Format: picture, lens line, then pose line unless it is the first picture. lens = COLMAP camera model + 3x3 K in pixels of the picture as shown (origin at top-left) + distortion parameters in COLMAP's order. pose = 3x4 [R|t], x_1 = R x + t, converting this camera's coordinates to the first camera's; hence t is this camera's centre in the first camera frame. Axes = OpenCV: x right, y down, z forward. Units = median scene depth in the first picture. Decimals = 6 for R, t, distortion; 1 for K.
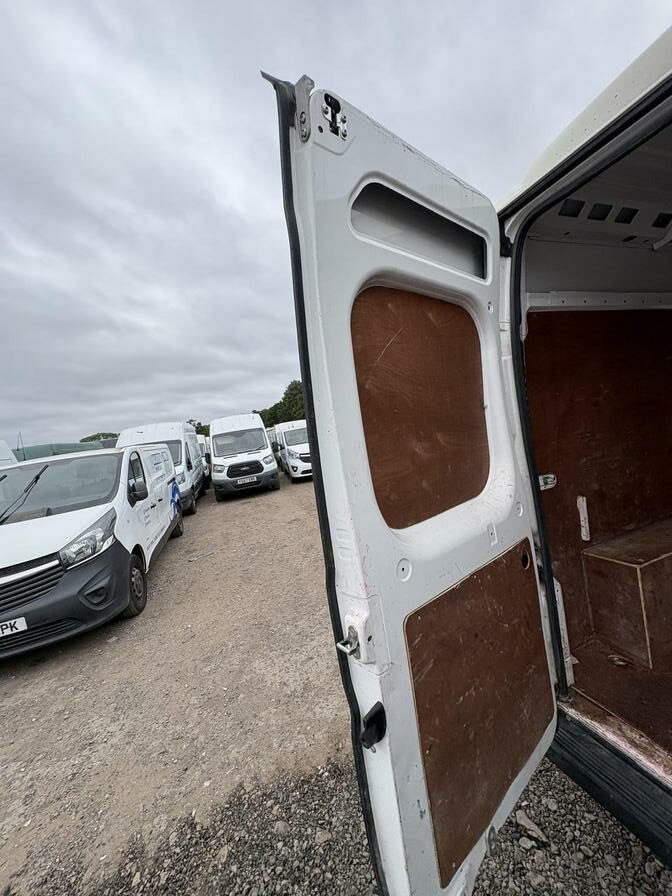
lens RADIAL K [[356.7, 0, 336.0], [0, 356.7, 447.7], [0, 0, 1]] dist [-0.000155, 0.000646]
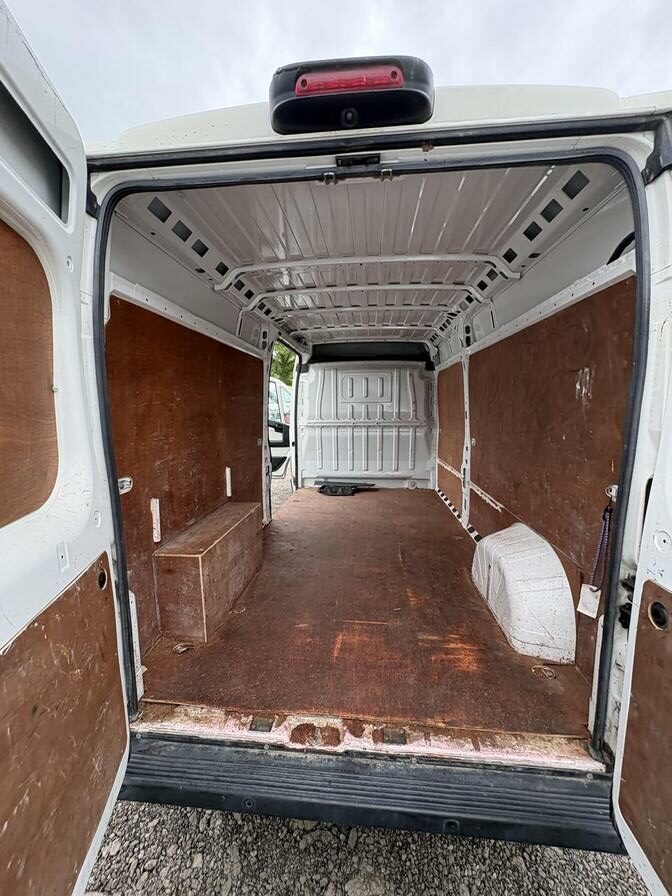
lens RADIAL K [[356.7, 0, 336.0], [0, 356.7, 447.7], [0, 0, 1]] dist [-0.000155, 0.000646]
pose [[0.437527, 0.040973, 0.898271, 0.003354], [-0.022638, 0.999147, -0.034547, 0.019079], [-0.898920, -0.005220, 0.438082, 0.118070]]
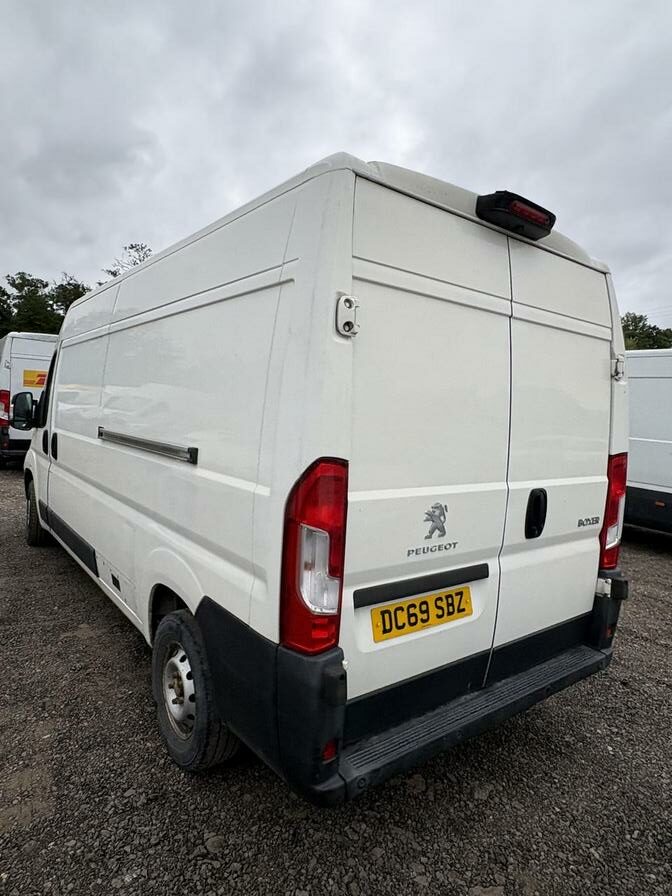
lens RADIAL K [[536.3, 0, 332.6], [0, 536.3, 446.5], [0, 0, 1]] dist [0.000053, 0.000781]
pose [[-0.288808, 0.073332, 0.954575, -0.651579], [0.035389, 0.997199, -0.065899, 0.082820], [-0.956733, 0.014749, -0.290594, 1.307494]]
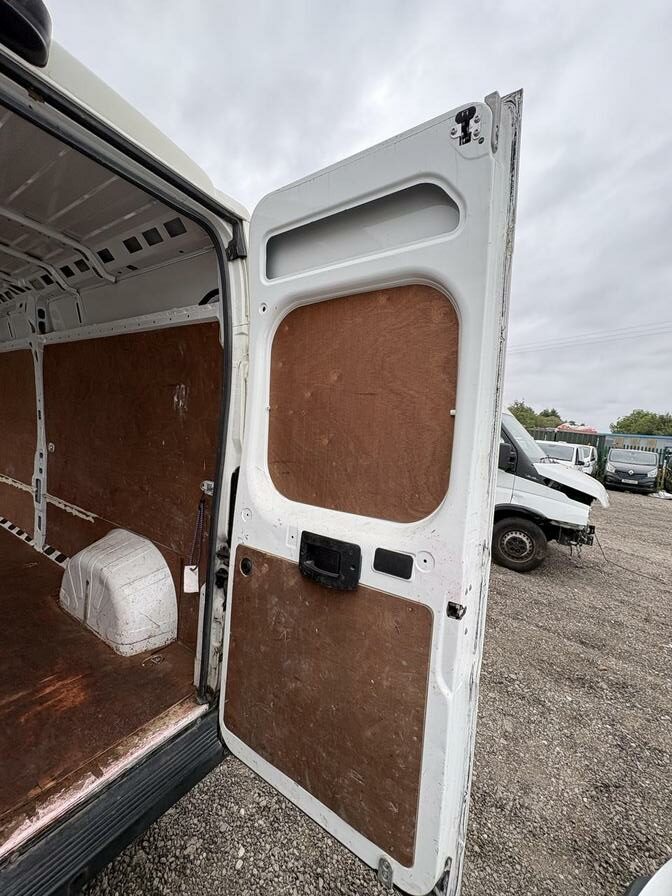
lens RADIAL K [[356.7, 0, 336.0], [0, 356.7, 447.7], [0, 0, 1]] dist [-0.000155, 0.000646]
pose [[-0.591284, 0.054042, 0.804650, -0.044564], [0.039213, 0.998499, -0.038246, 0.020952], [-0.805509, 0.008938, -0.592516, 0.218779]]
